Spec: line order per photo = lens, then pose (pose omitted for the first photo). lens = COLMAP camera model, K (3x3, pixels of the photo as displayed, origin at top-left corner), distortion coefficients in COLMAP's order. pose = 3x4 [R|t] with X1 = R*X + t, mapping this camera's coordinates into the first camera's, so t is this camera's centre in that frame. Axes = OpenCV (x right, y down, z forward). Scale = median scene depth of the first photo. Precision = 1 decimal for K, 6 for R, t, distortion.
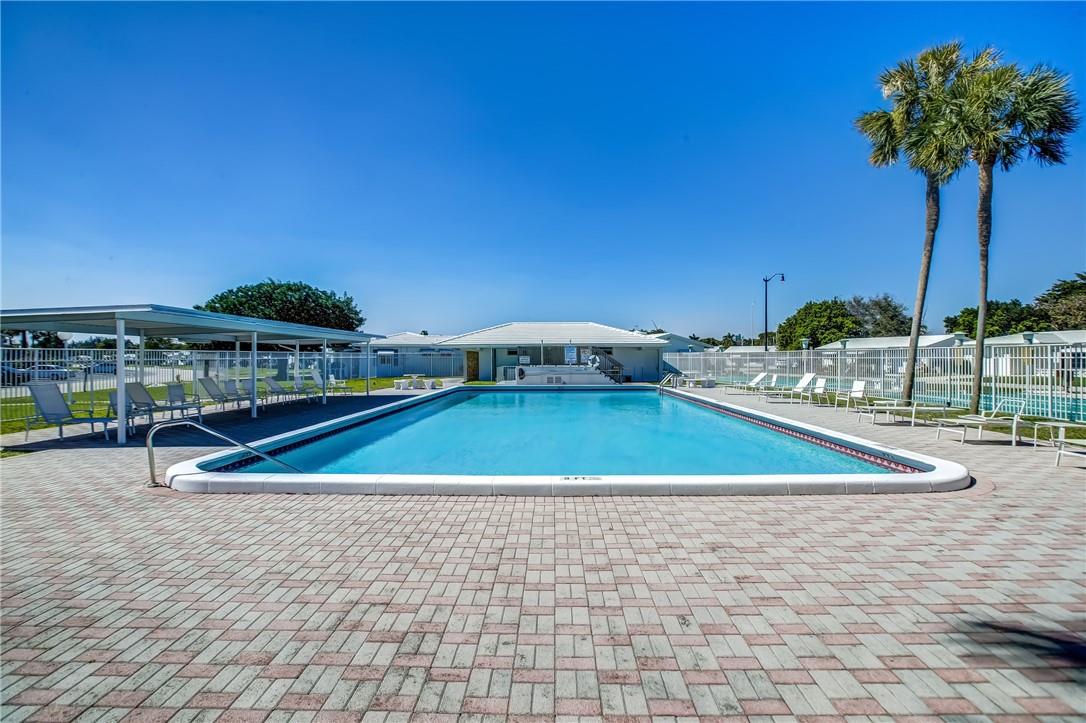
lens RADIAL K [[500.6, 0, 549.7], [0, 500.6, 354.6], [0, 0, 1]] dist [-0.030740, 0.011214]
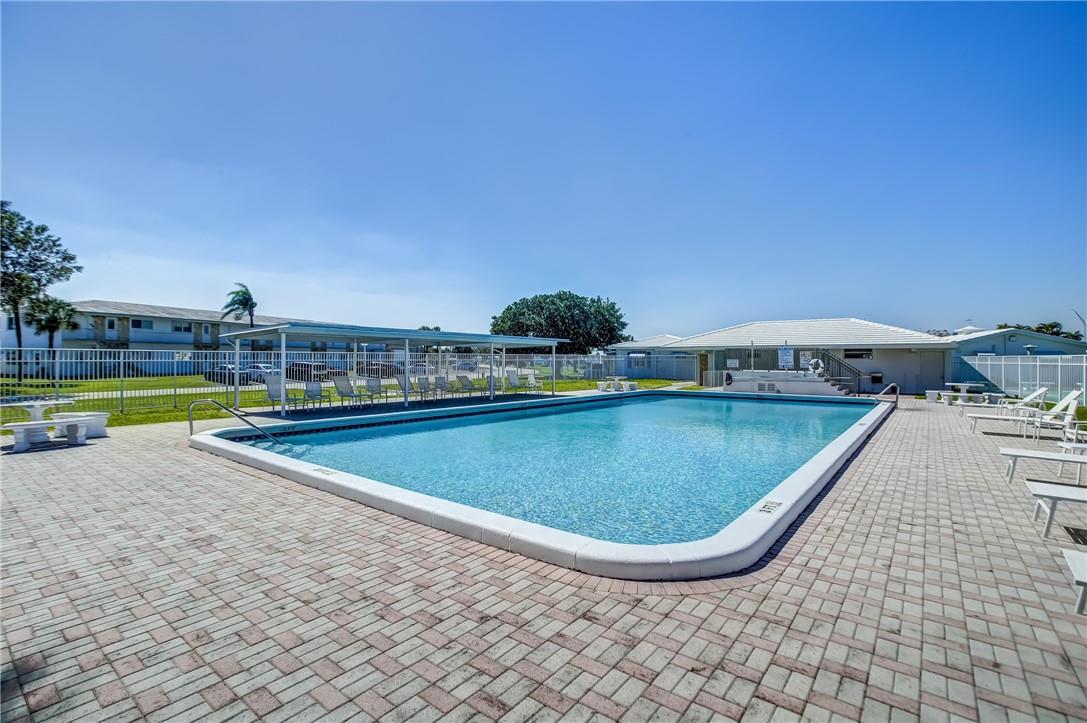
lens RADIAL K [[501.1, 0, 550.2], [0, 501.1, 354.6], [0, 0, 1]] dist [-0.030740, 0.011214]
pose [[0.792372, 0.002631, -0.610033, 0.236461], [-0.004961, 0.999985, -0.002130, -0.001947], [0.610018, 0.004714, 0.792373, 0.091268]]
